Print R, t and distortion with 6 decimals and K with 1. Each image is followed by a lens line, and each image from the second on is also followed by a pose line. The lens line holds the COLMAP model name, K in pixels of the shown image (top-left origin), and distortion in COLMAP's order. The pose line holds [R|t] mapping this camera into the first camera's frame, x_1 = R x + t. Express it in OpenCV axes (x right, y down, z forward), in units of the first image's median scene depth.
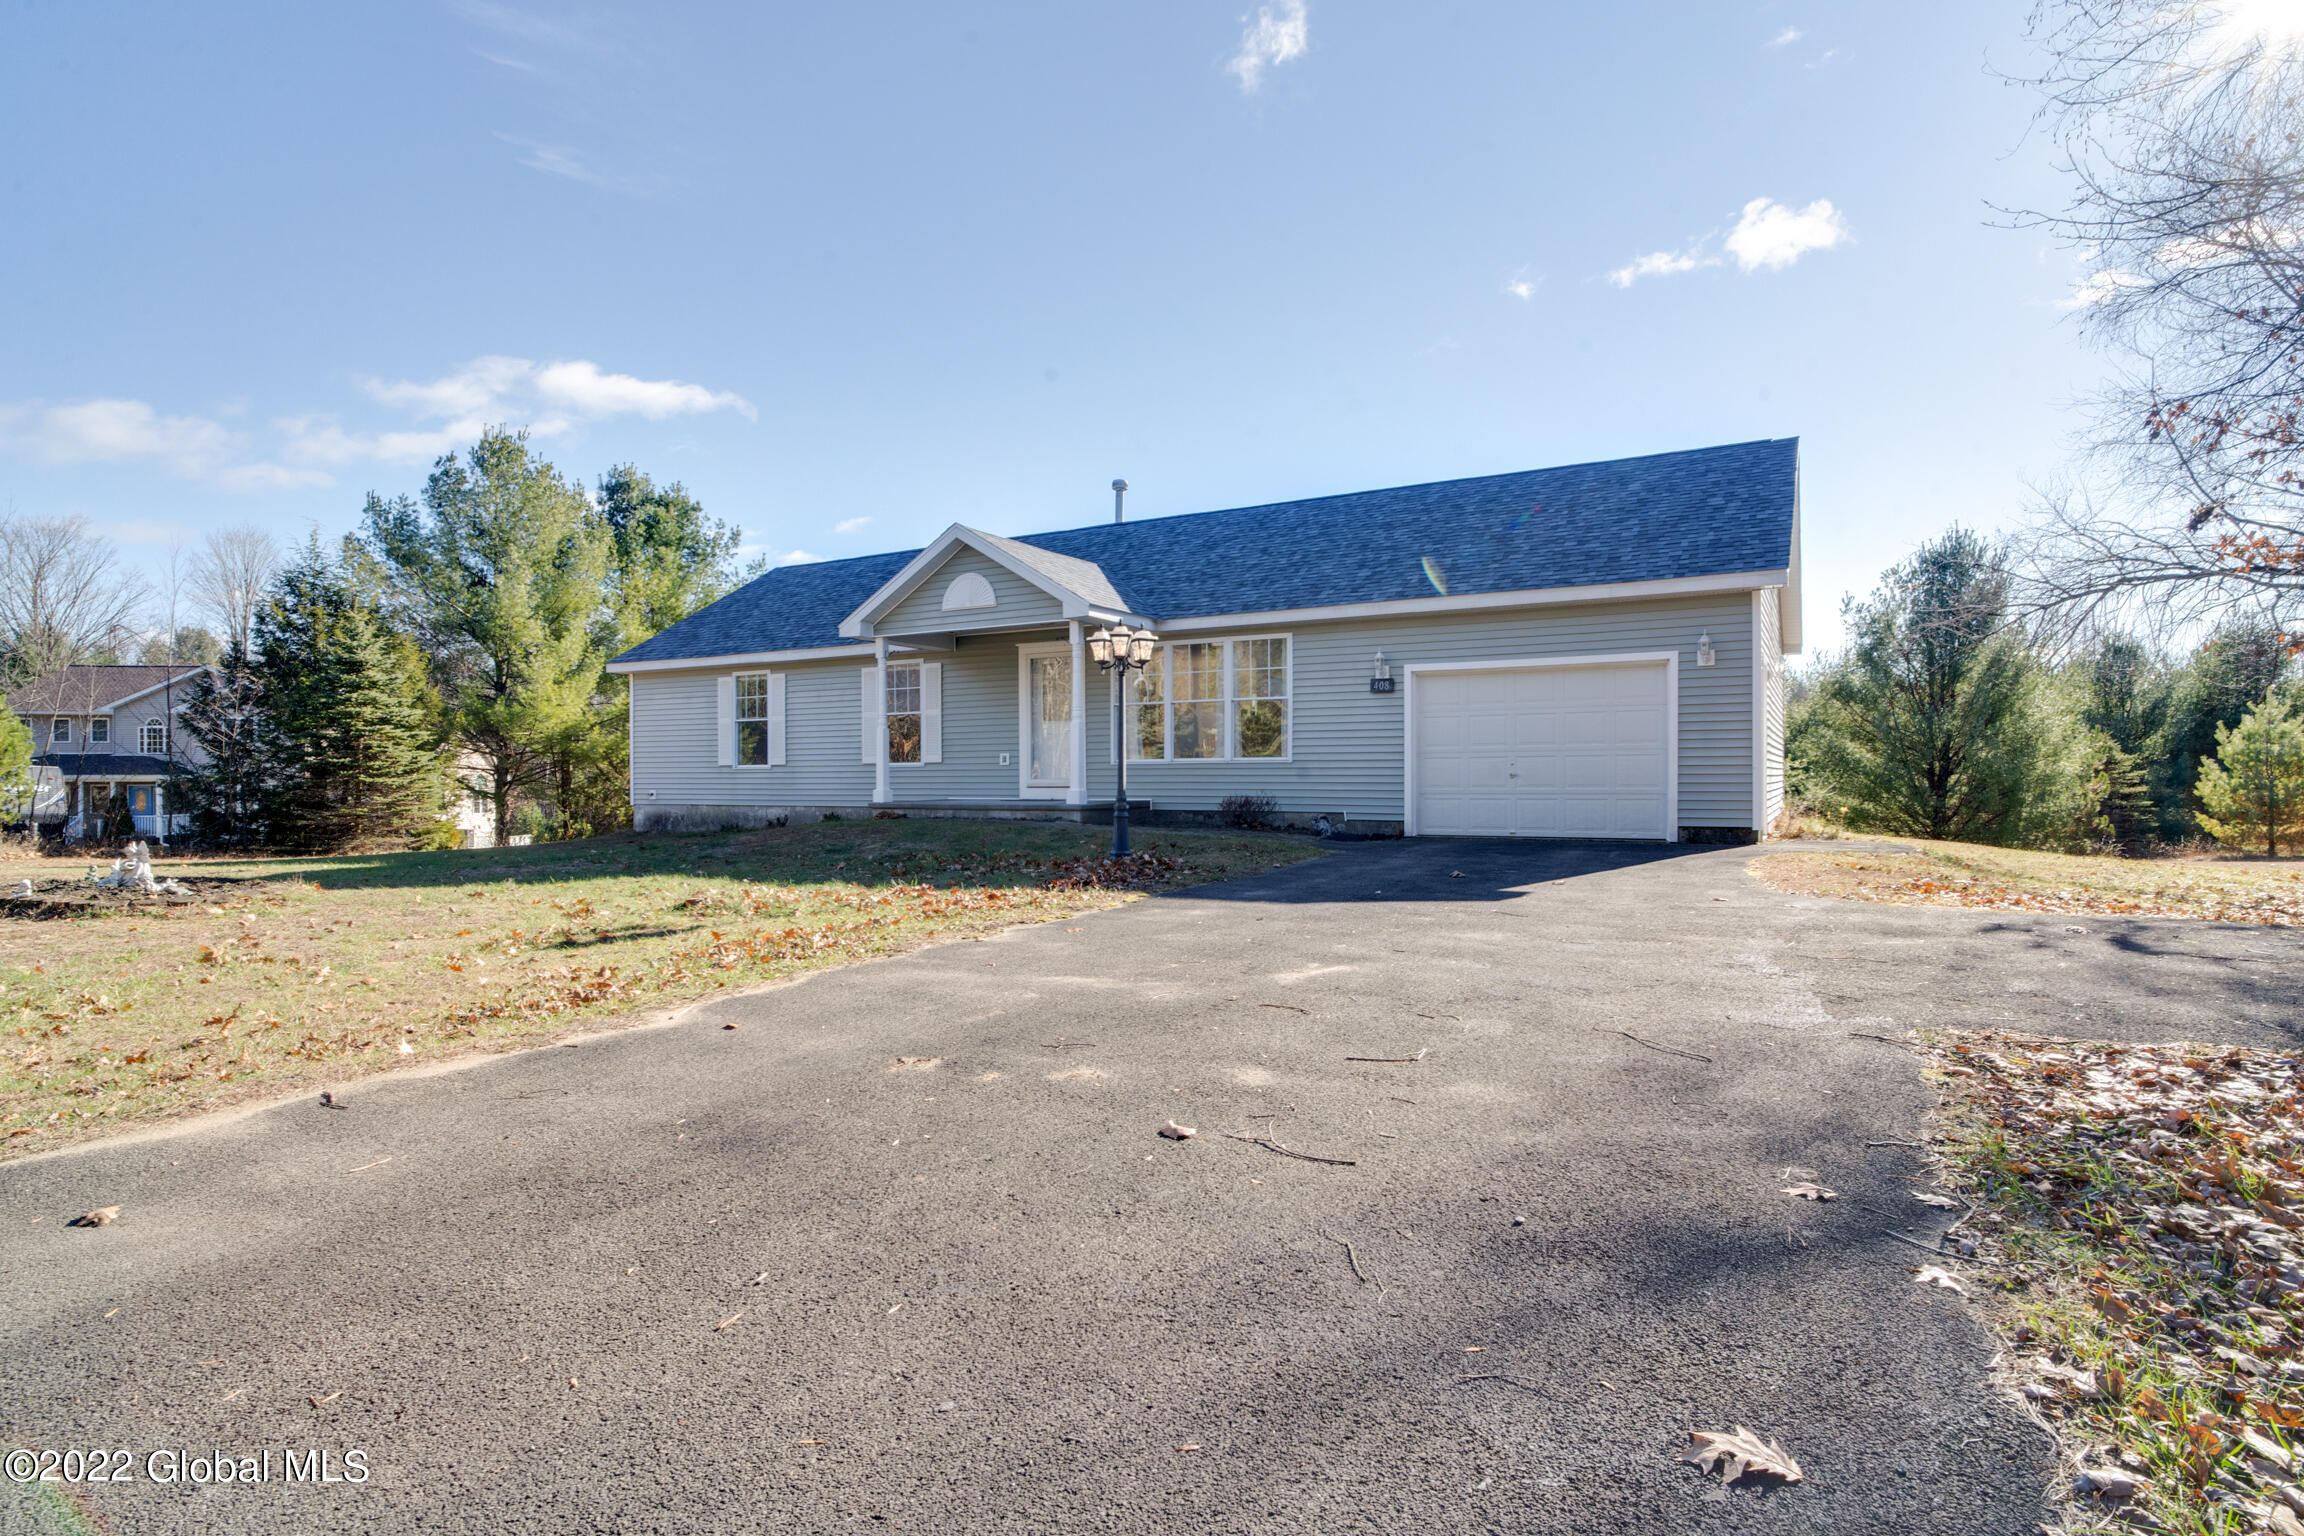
lens RADIAL K [[1182.4, 0, 1152.0], [0, 1182.4, 768.0], [0, 0, 1]] dist [0.003343, 0.000343]
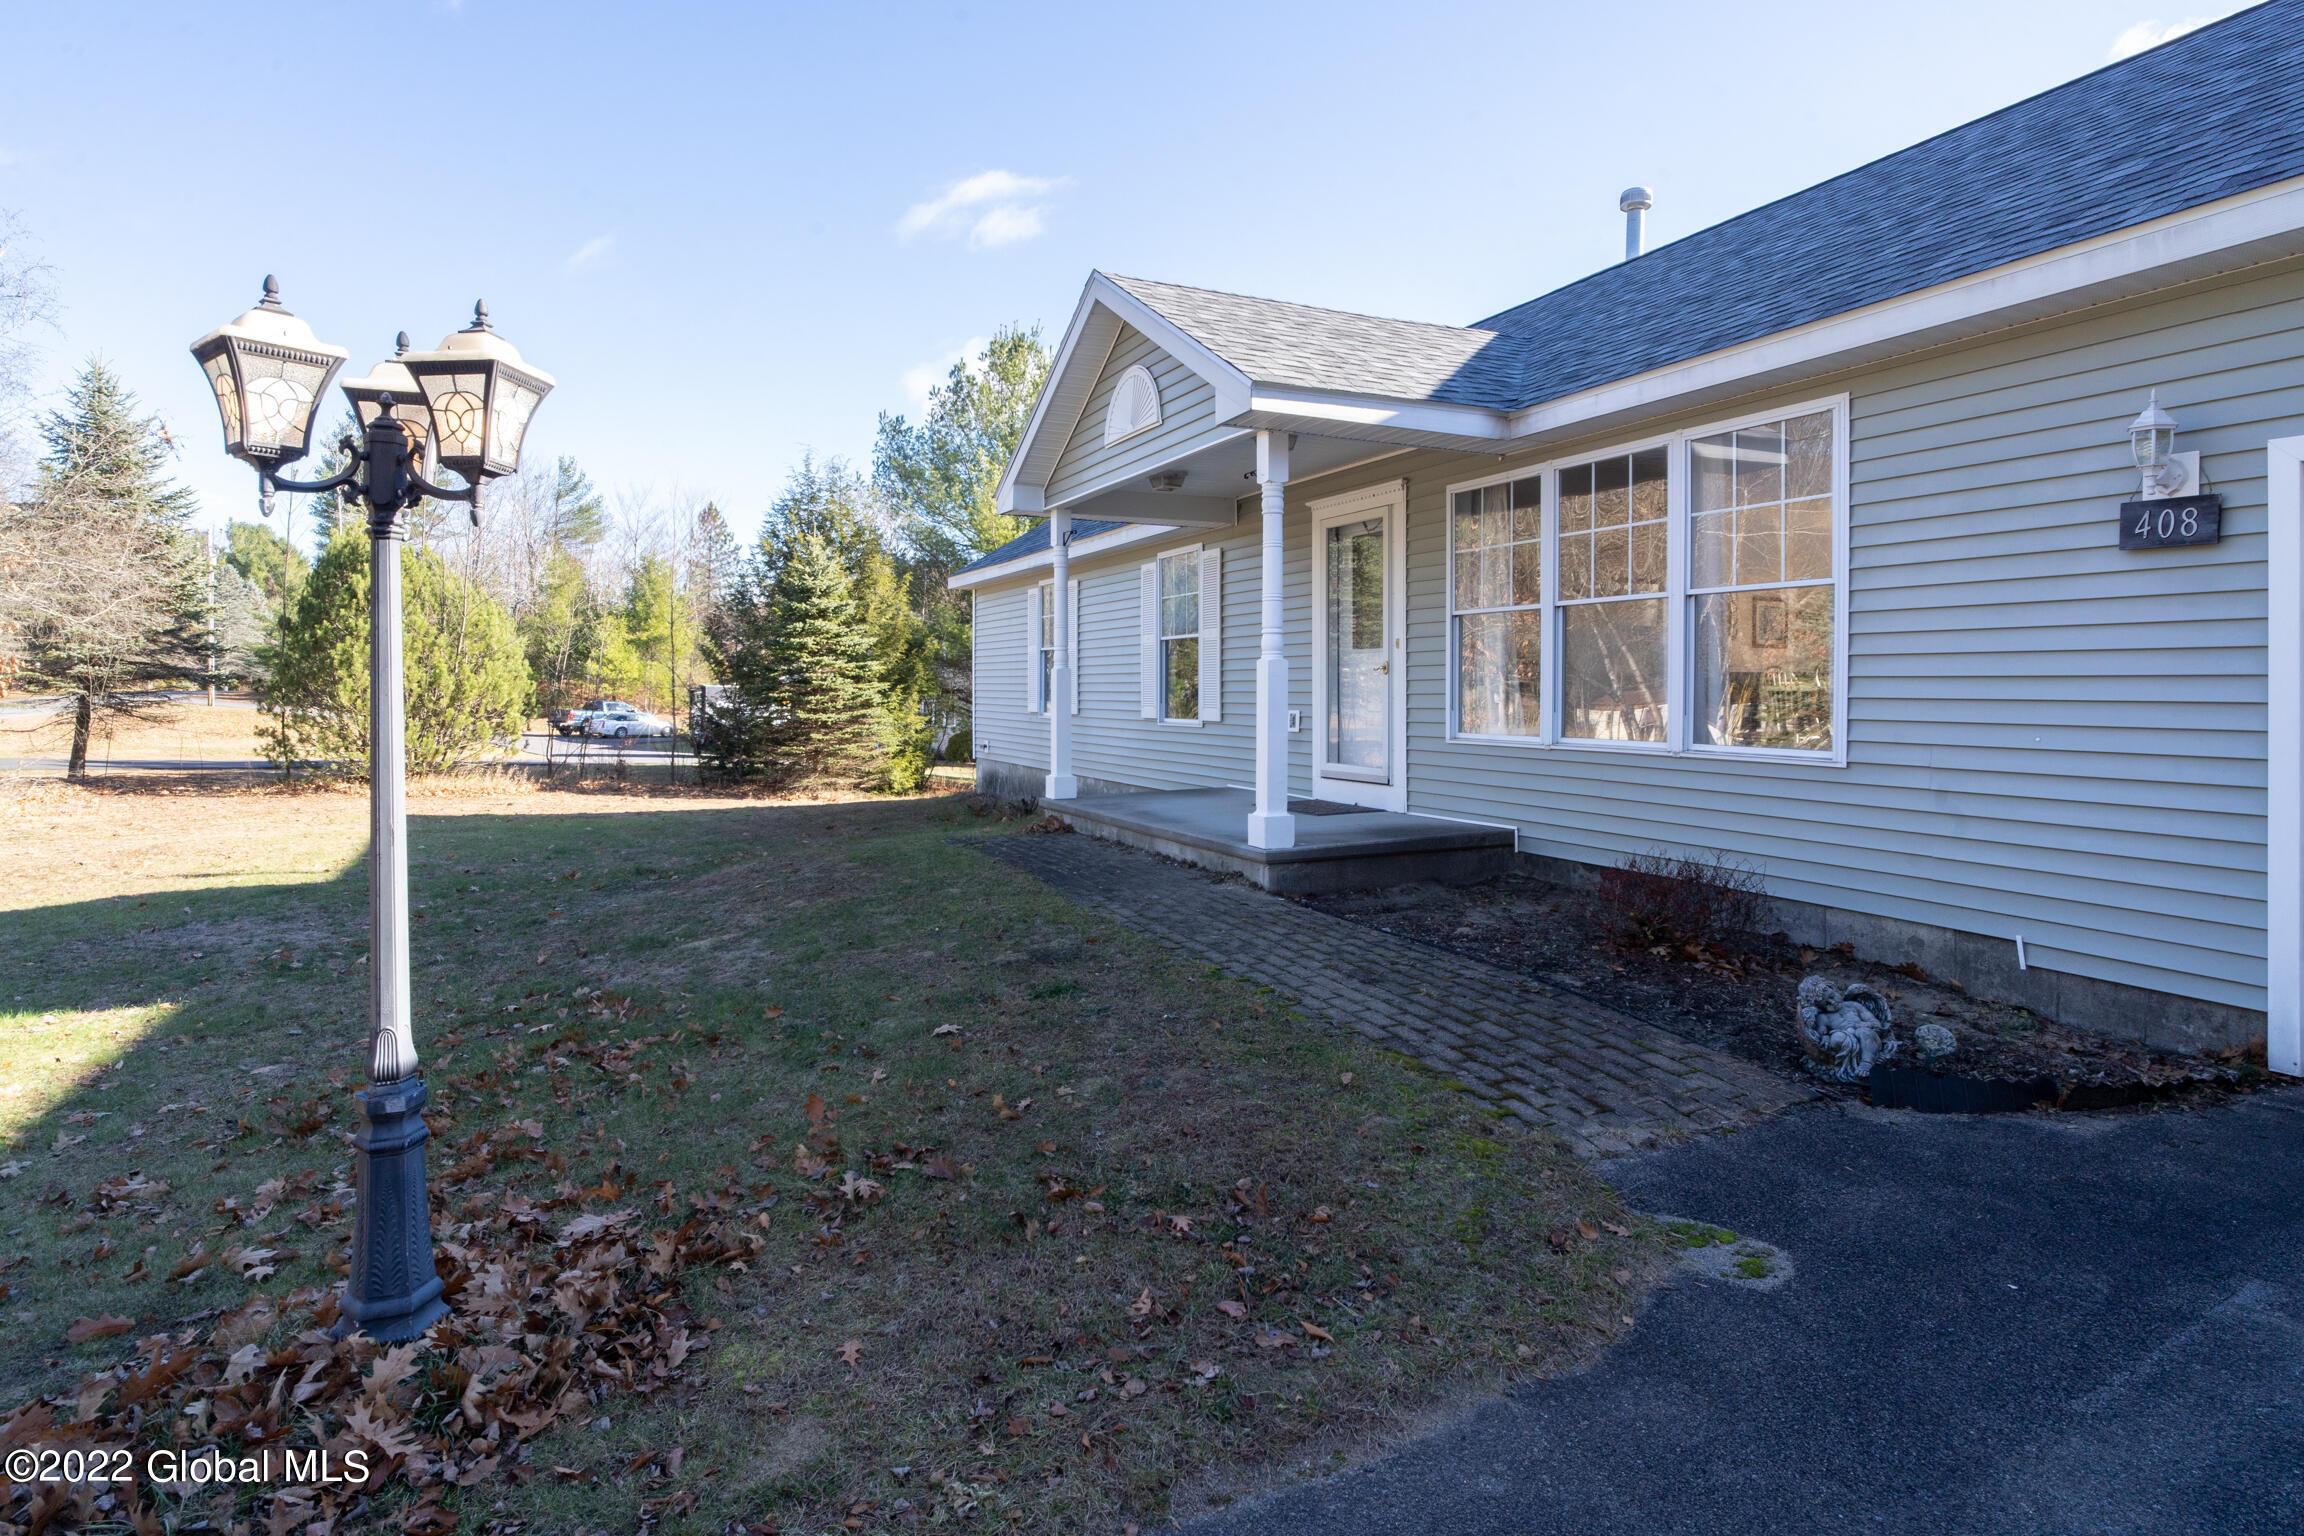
lens RADIAL K [[1202.9, 0, 1147.3], [0, 1202.9, 679.8], [0, 0, 1]] dist [-0.000302, -0.000128]
pose [[0.812416, -0.000758, -0.583078, 0.136163], [0.004460, 0.999978, 0.004913, -0.028676], [0.583061, -0.006592, 0.812401, 0.516151]]
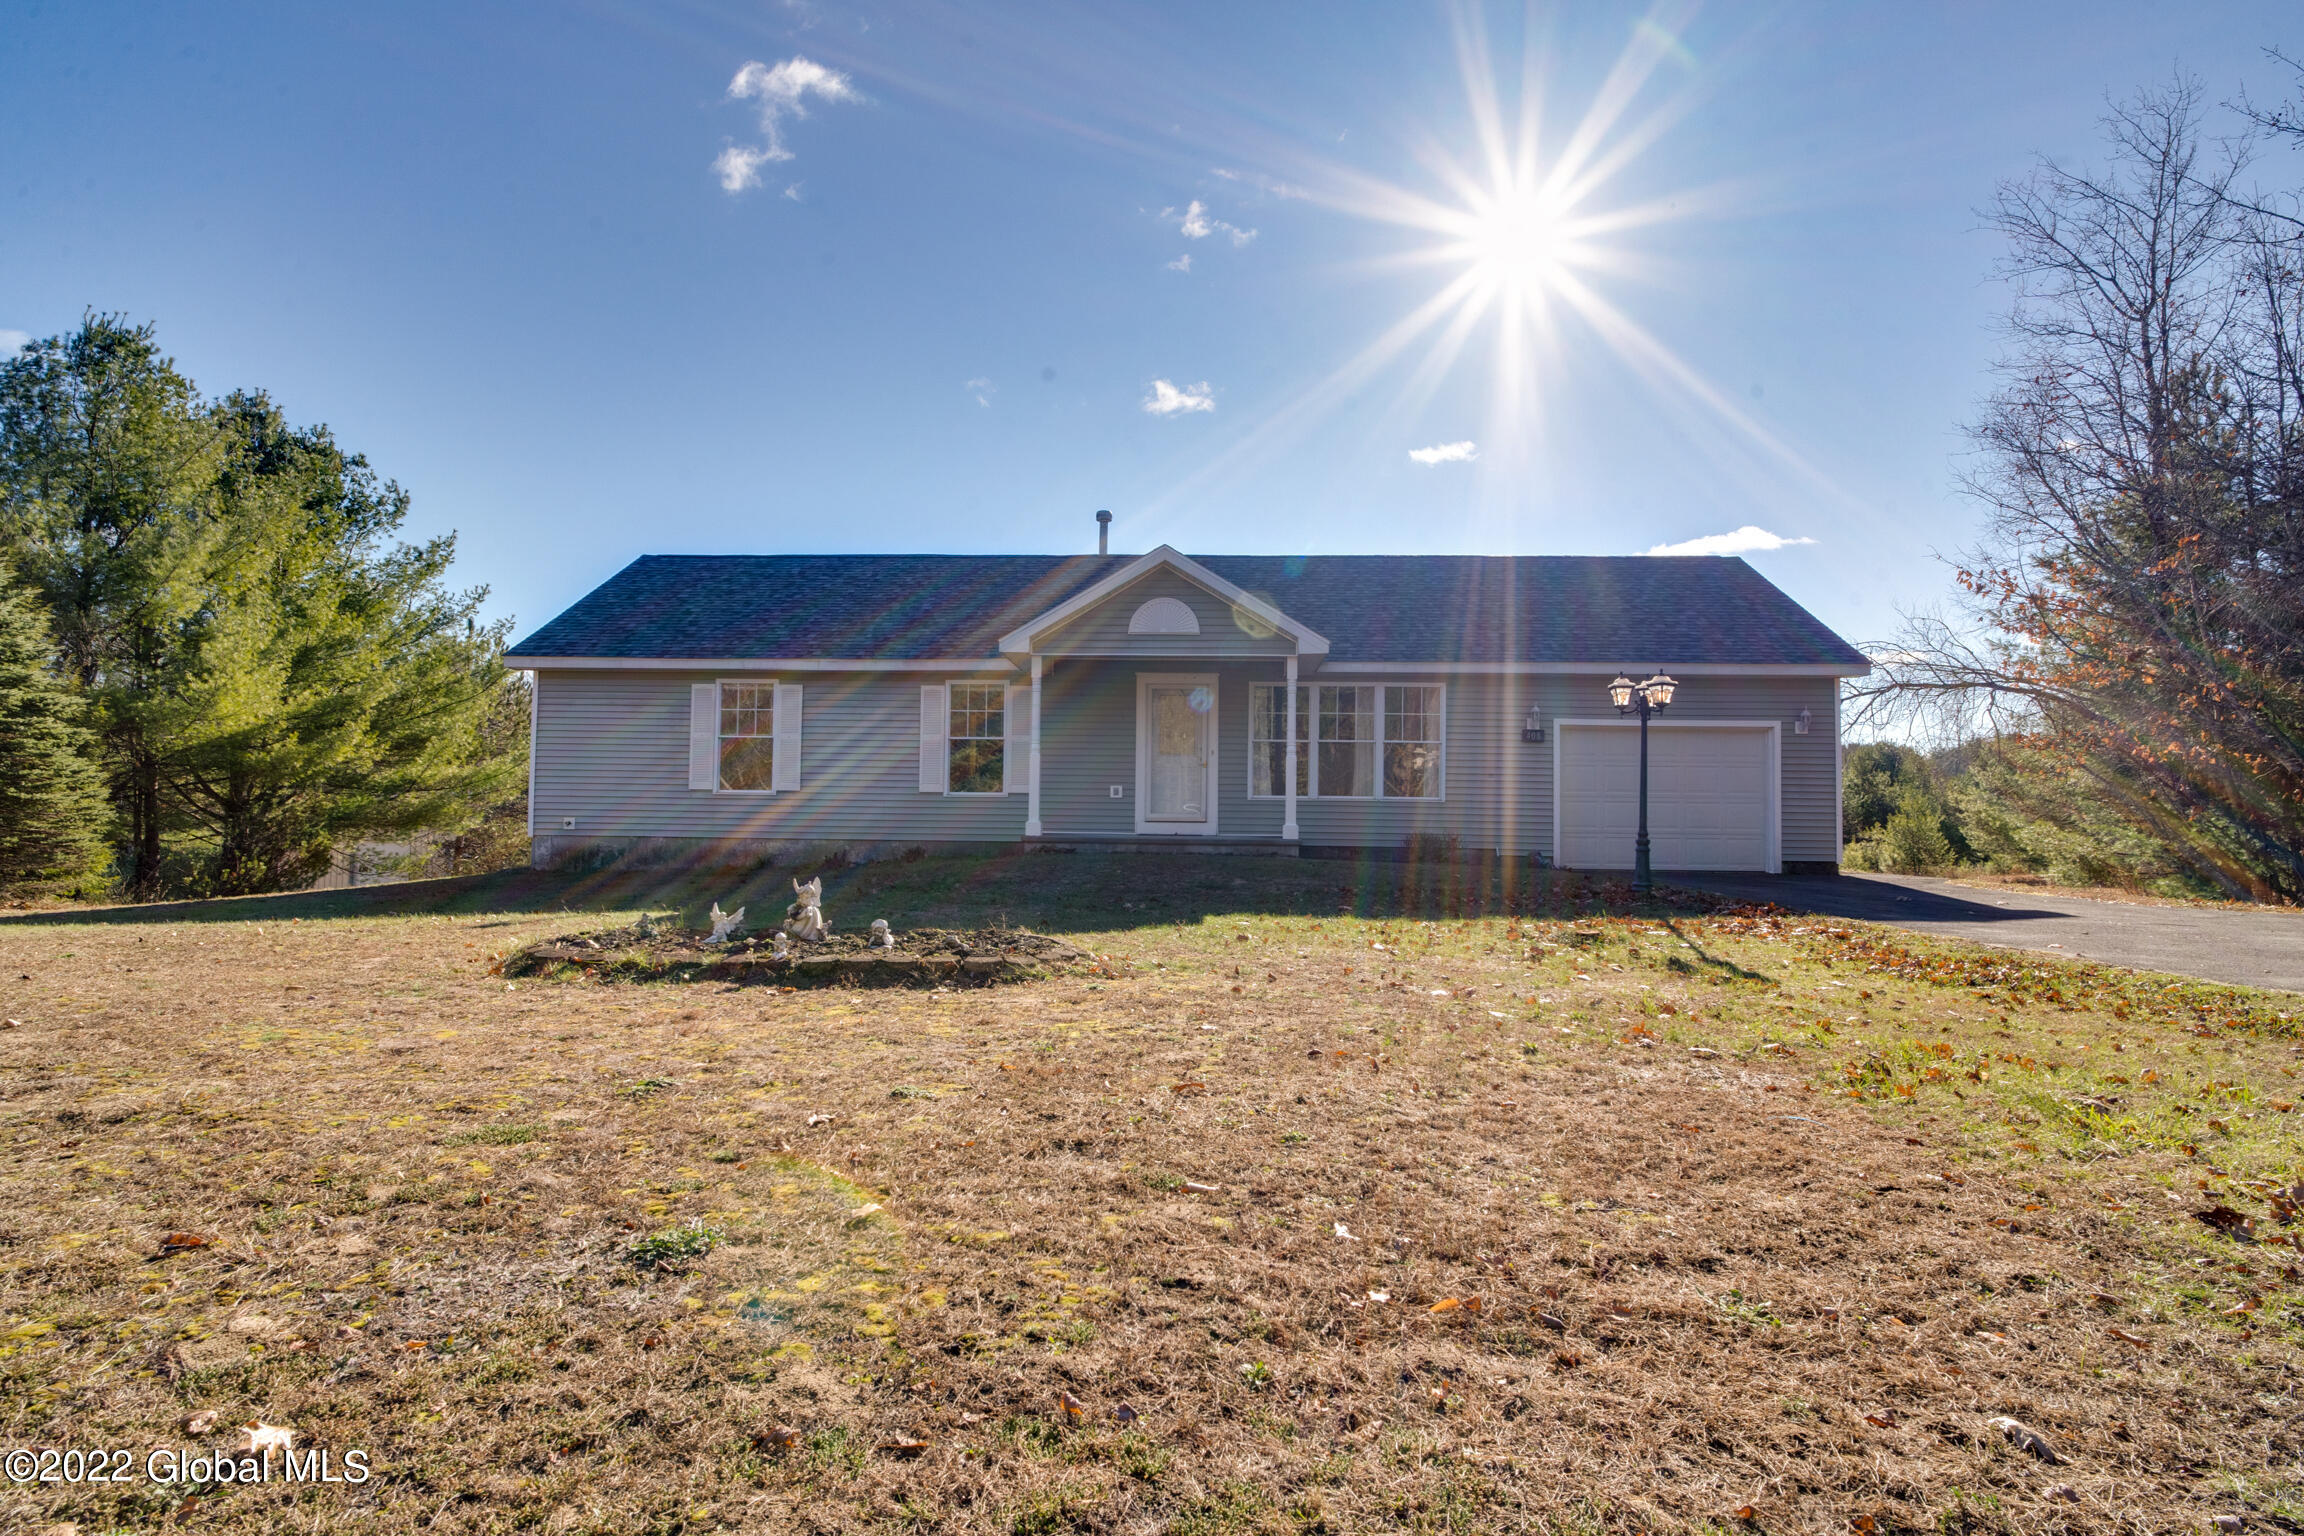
lens RADIAL K [[1140.0, 0, 1158.1], [0, 1140.0, 815.7], [0, 0, 1]] dist [0.003345, 0.000108]
pose [[0.897654, 0.015980, 0.440411, -0.503109], [-0.020700, 0.999768, 0.005916, 0.005936], [-0.440215, -0.014427, 0.897777, 0.150341]]
